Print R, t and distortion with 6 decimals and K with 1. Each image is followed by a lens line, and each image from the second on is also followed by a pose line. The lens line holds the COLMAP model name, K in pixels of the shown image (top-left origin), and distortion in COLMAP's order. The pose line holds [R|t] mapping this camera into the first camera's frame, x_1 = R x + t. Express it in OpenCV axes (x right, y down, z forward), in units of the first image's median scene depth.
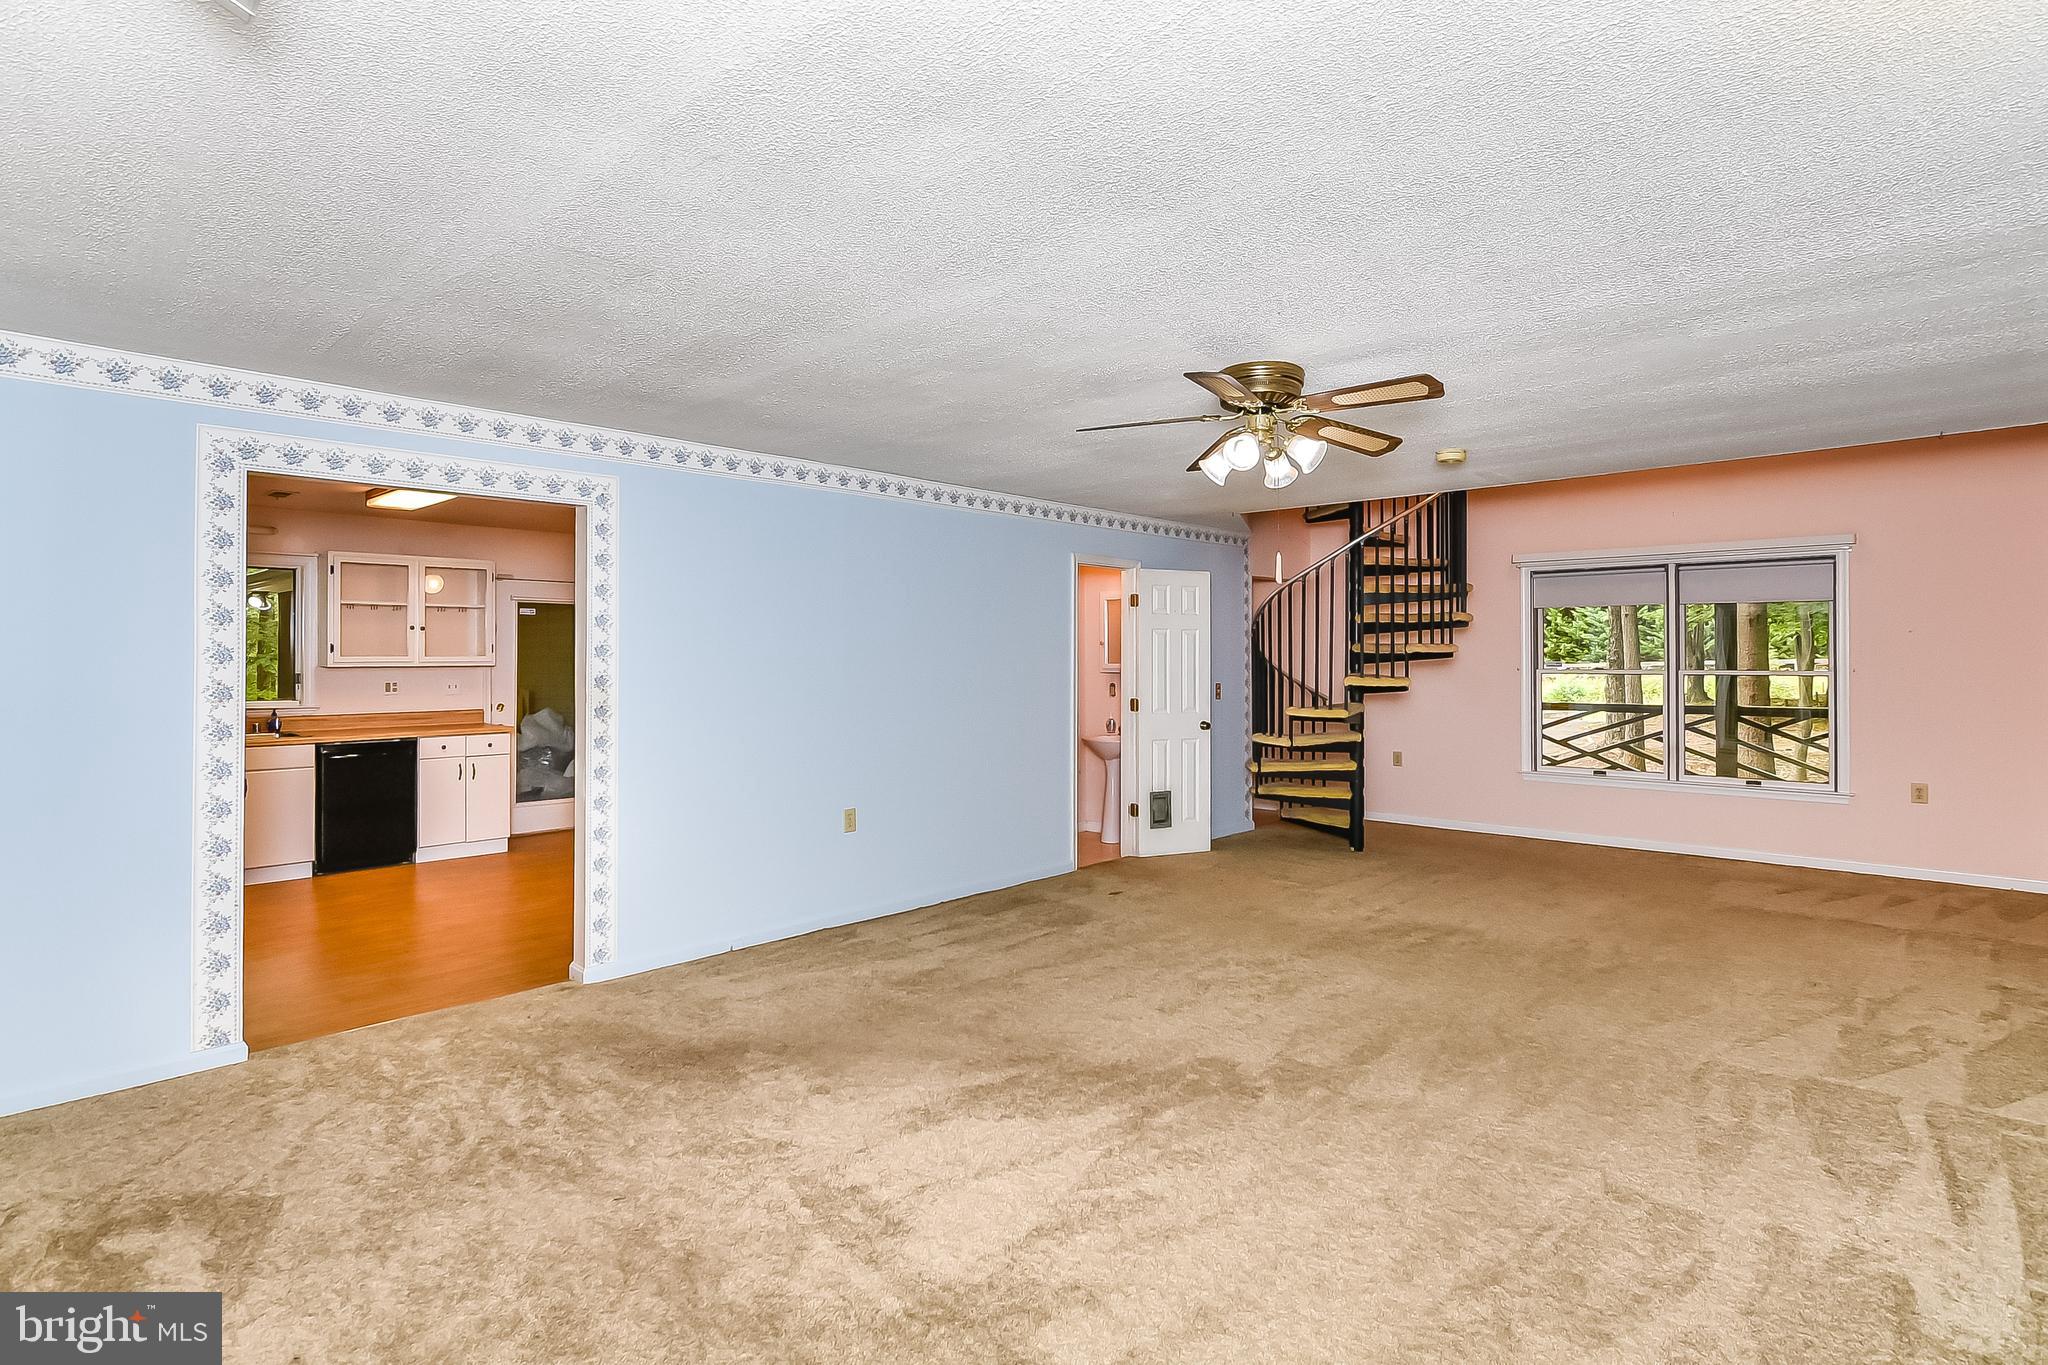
lens RADIAL K [[1020.3, 0, 1034.6], [0, 1020.3, 674.5], [0, 0, 1]] dist [-0.021690, 0.000631]
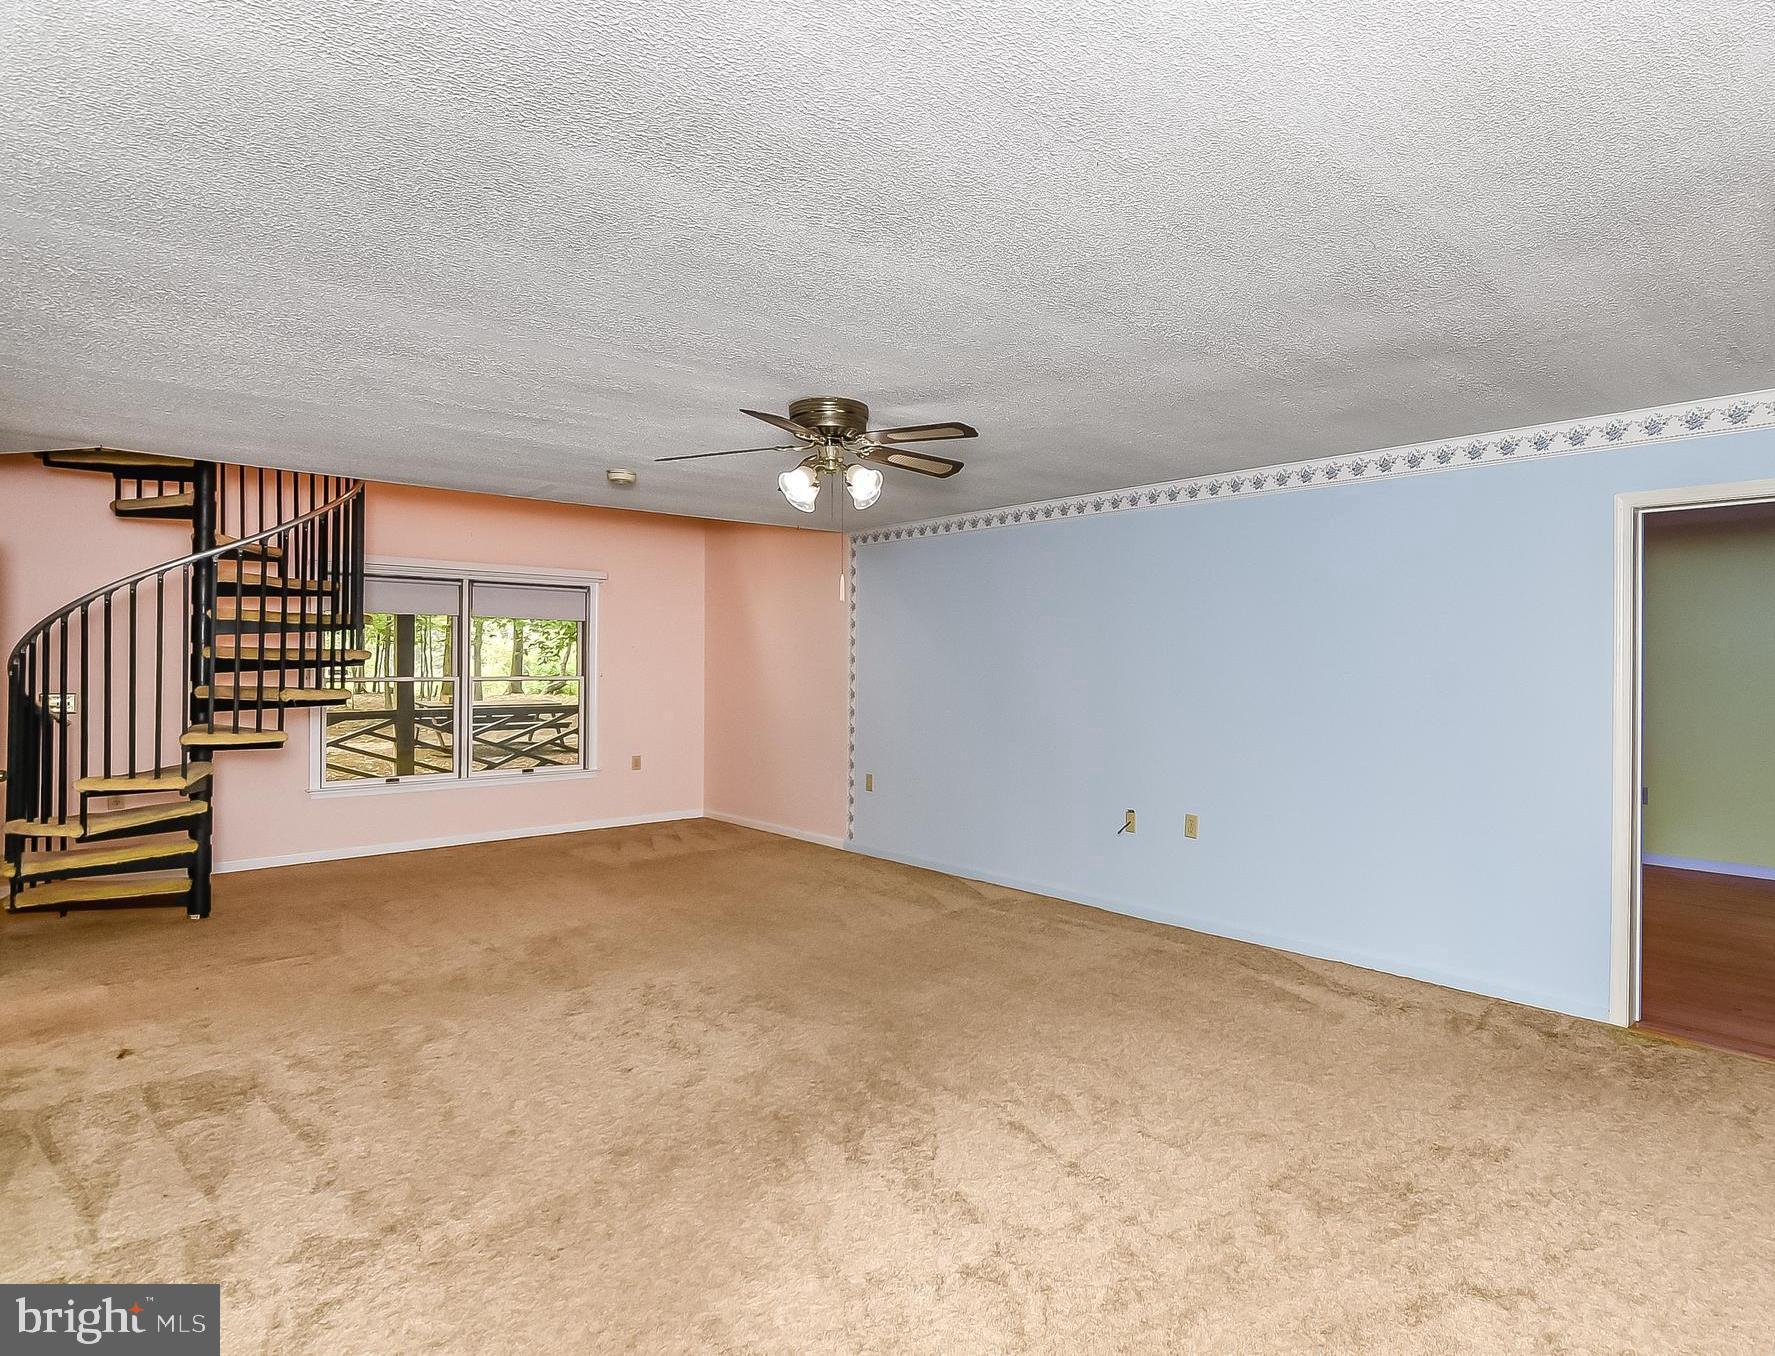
lens RADIAL K [[1098.6, 0, 888.0], [0, 1098.6, 668.5], [0, 0, 1]] dist [-0.000525, -0.000976]
pose [[0.037831, -0.000372, 0.999284, -0.600054], [0.013969, 0.999902, -0.000157, -0.007432], [-0.999186, 0.013965, 0.037833, 0.562372]]
